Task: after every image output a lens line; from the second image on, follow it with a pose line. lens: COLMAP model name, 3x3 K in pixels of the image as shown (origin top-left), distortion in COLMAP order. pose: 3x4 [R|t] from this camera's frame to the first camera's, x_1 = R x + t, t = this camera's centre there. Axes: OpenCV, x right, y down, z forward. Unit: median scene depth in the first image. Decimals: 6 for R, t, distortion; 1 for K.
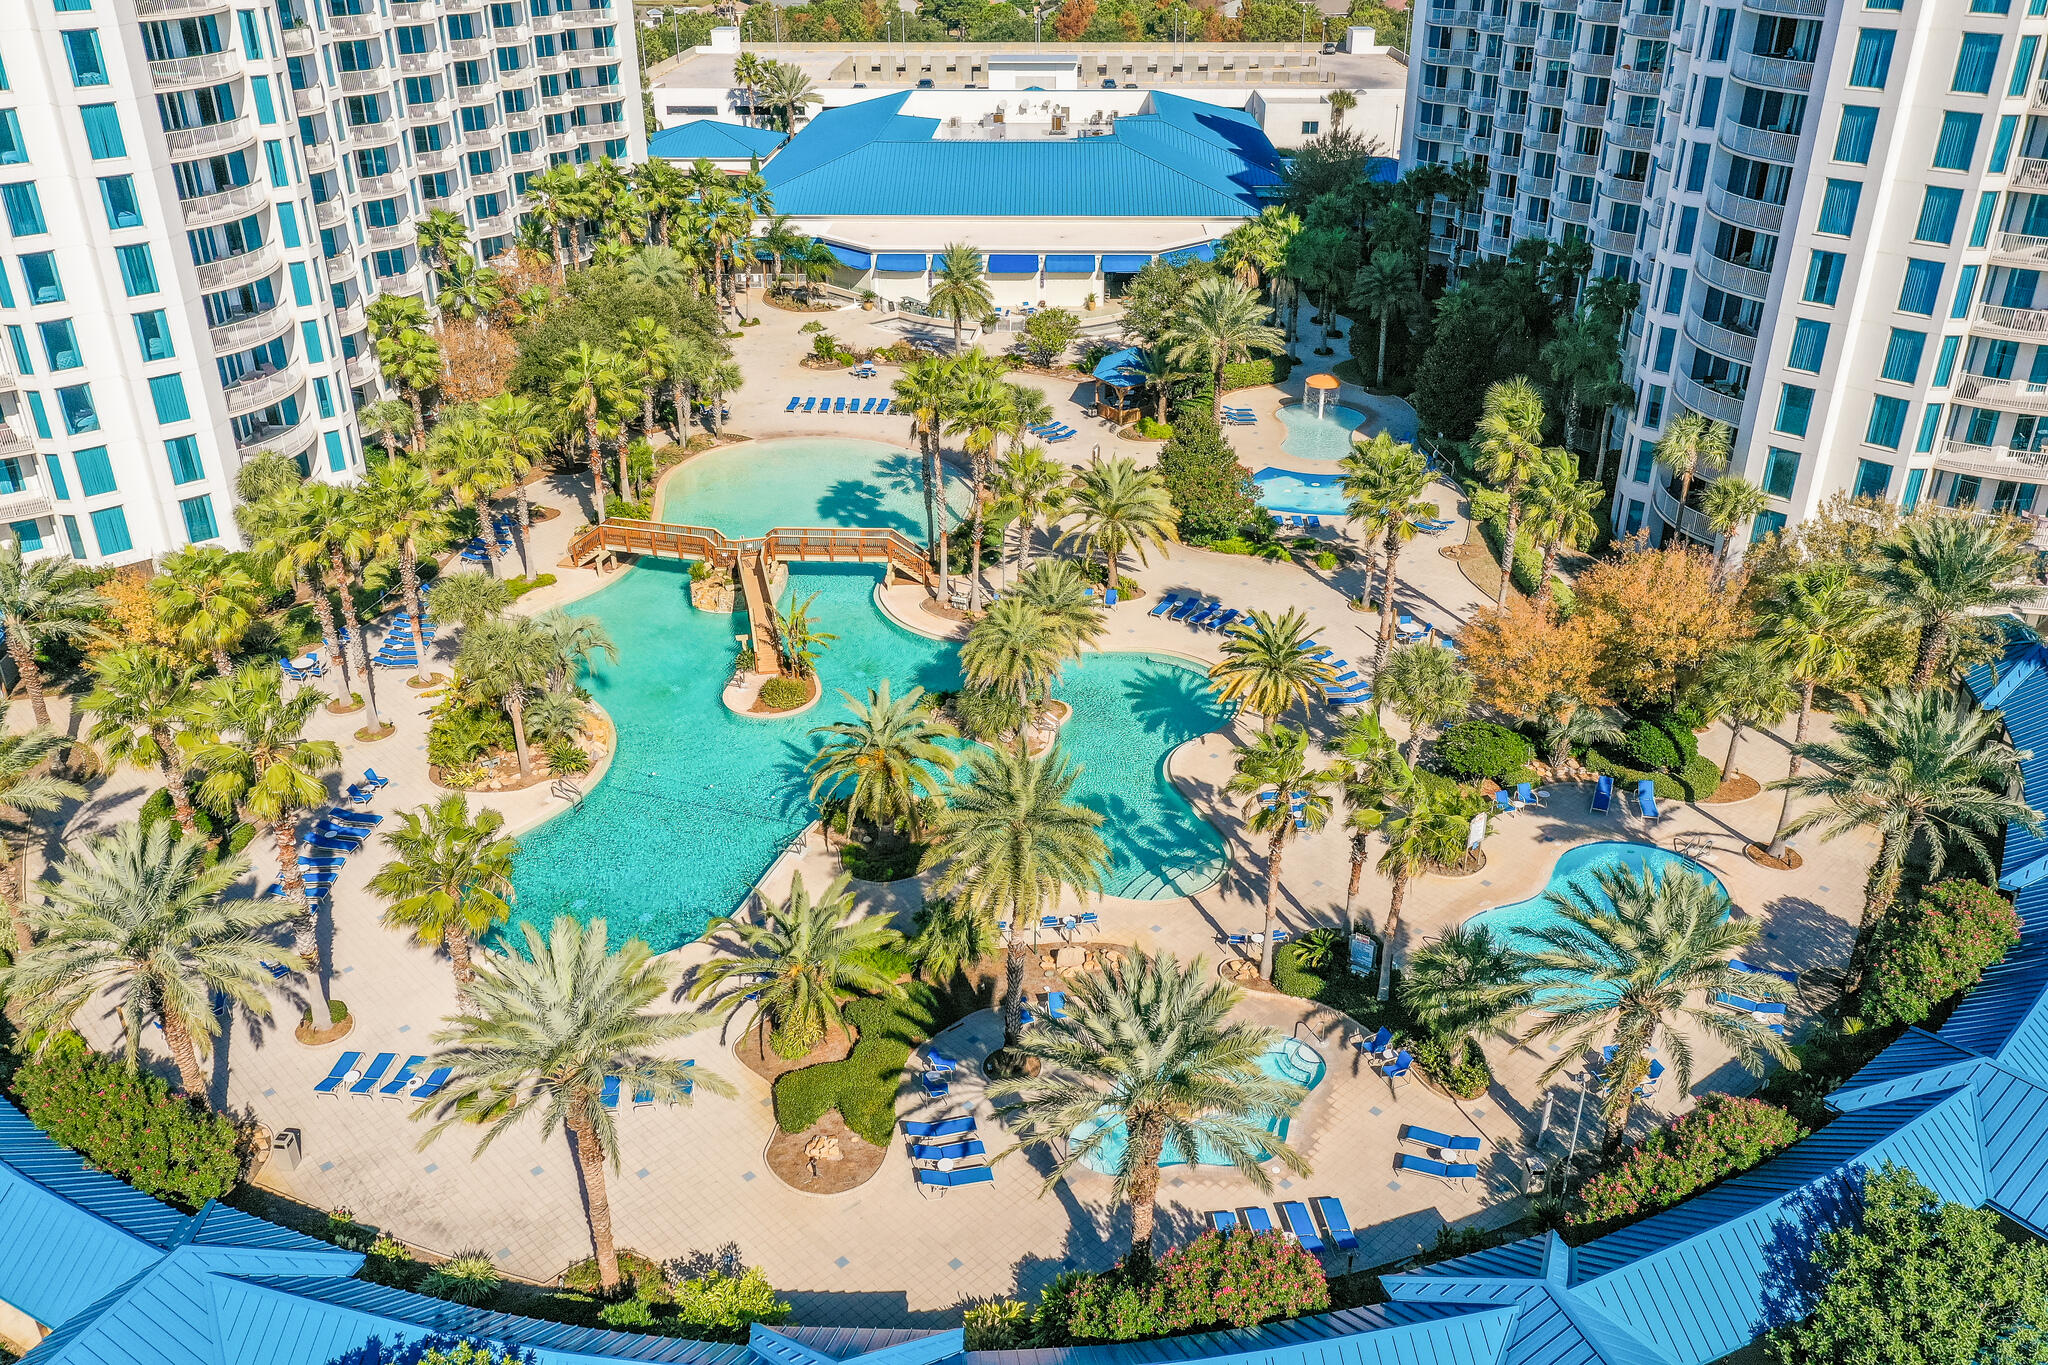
lens RADIAL K [[1589.7, 0, 1023.3], [0, 1589.7, 690.1], [0, 0, 1]] dist [-0.008285, 0.007287]
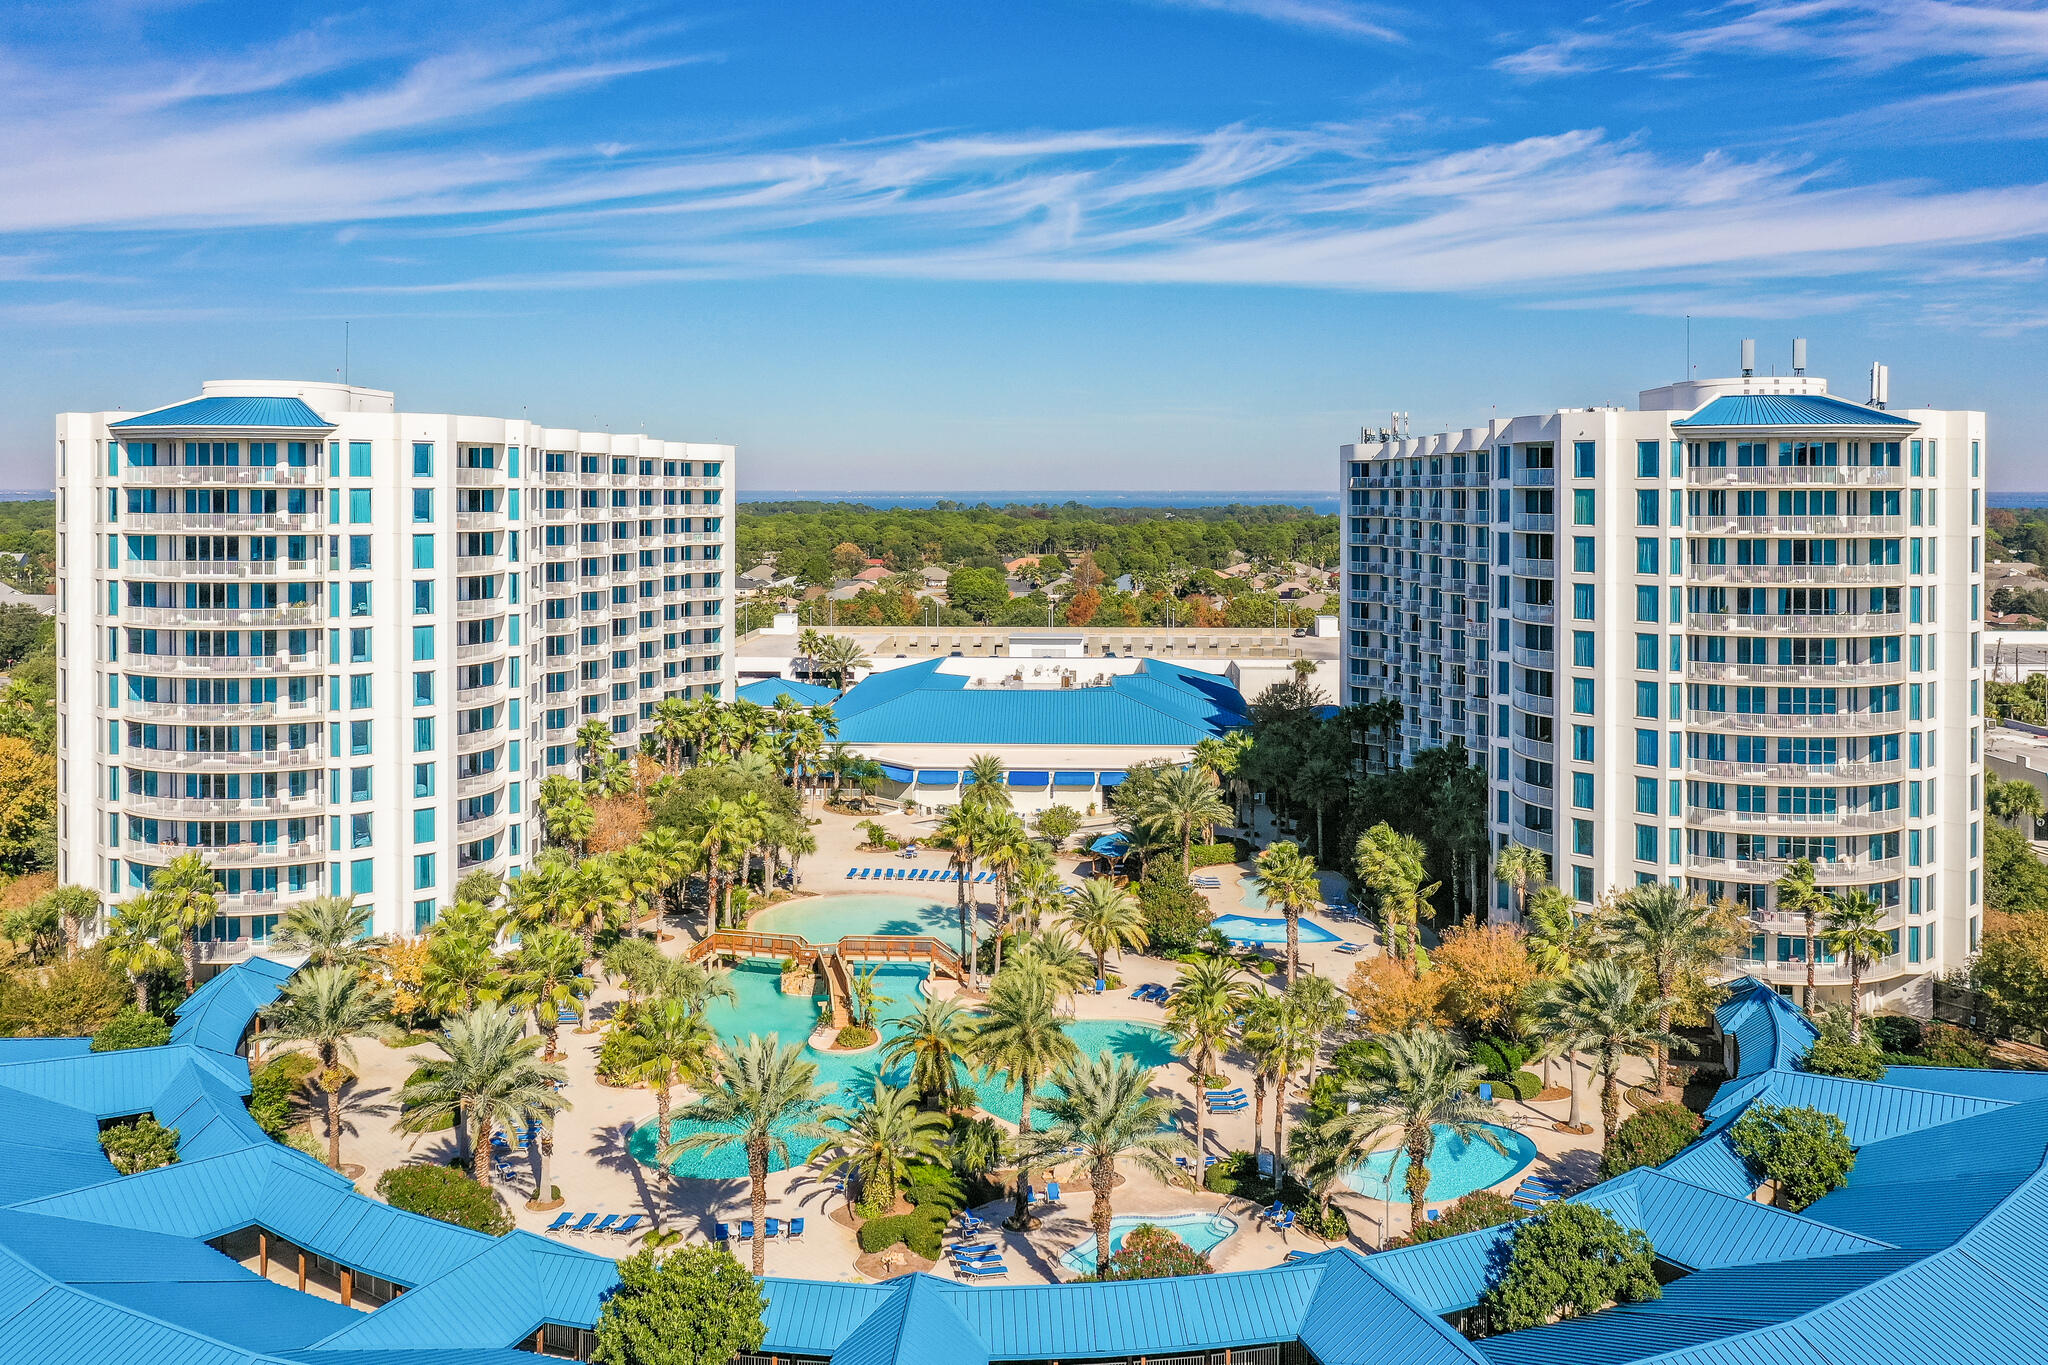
lens RADIAL K [[1589.7, 0, 1023.3], [0, 1589.7, 690.1], [0, 0, 1]] dist [-0.008285, 0.007287]
pose [[0.999928, 0.005643, -0.010594, 0.002904], [-0.008982, 0.937270, -0.348489, 0.118041], [0.007963, 0.348559, 0.937253, -0.220474]]
